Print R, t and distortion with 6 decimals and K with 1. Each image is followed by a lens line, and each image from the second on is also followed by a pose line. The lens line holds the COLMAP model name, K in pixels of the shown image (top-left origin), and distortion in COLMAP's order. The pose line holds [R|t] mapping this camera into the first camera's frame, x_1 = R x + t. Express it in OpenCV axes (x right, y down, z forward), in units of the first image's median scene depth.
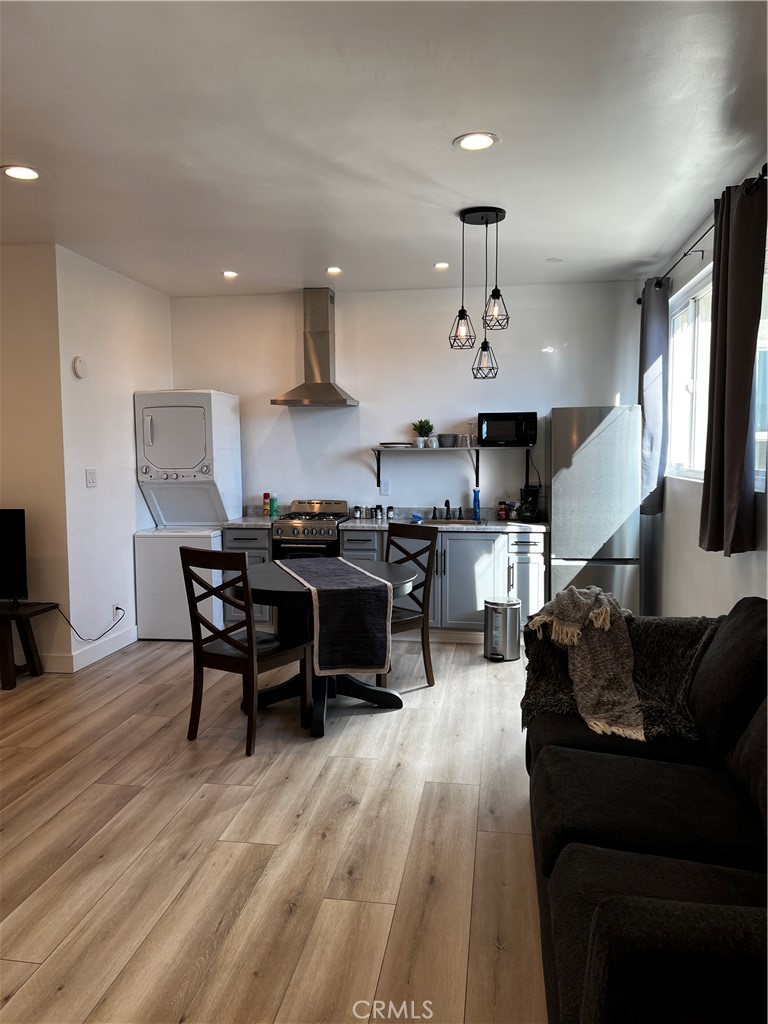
lens RADIAL K [[777.1, 0, 384.0], [0, 777.1, 512.0], [0, 0, 1]] dist [0.071644, -0.100789]
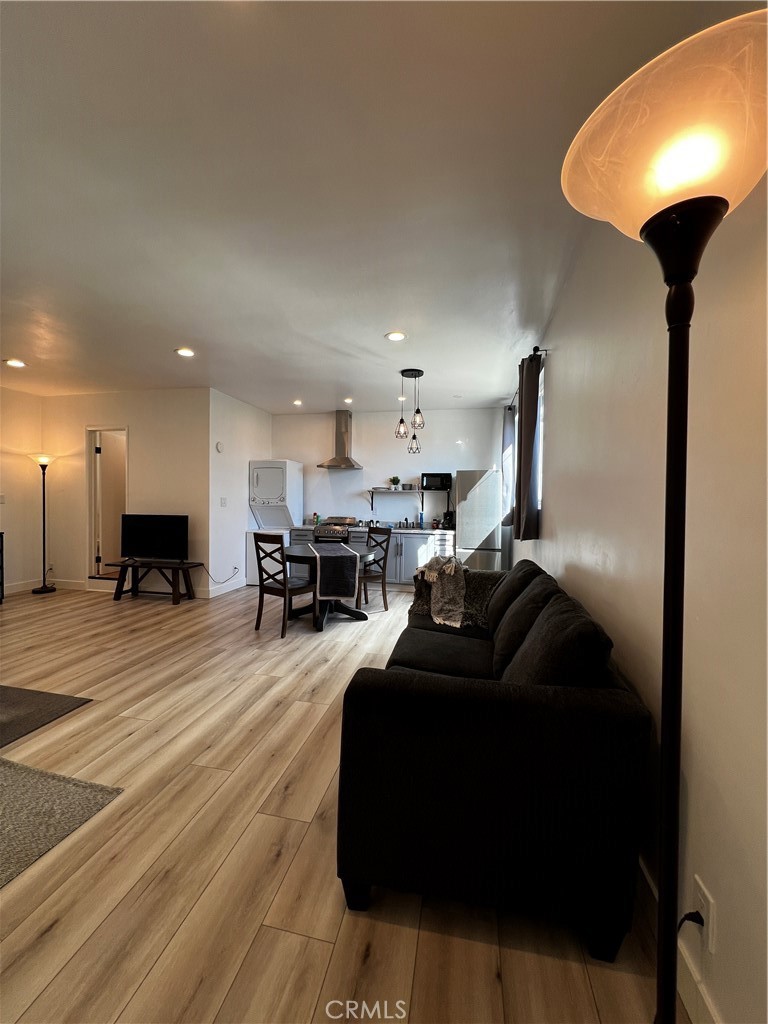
lens RADIAL K [[414.8, 0, 382.8], [0, 414.8, 507.9], [0, 0, 1]] dist [-0.000375, -0.000159]
pose [[0.998240, 0.018735, -0.056270, 0.099200], [-0.022119, 0.997946, -0.060124, 0.028882], [0.055028, 0.061263, 0.996604, -0.039763]]
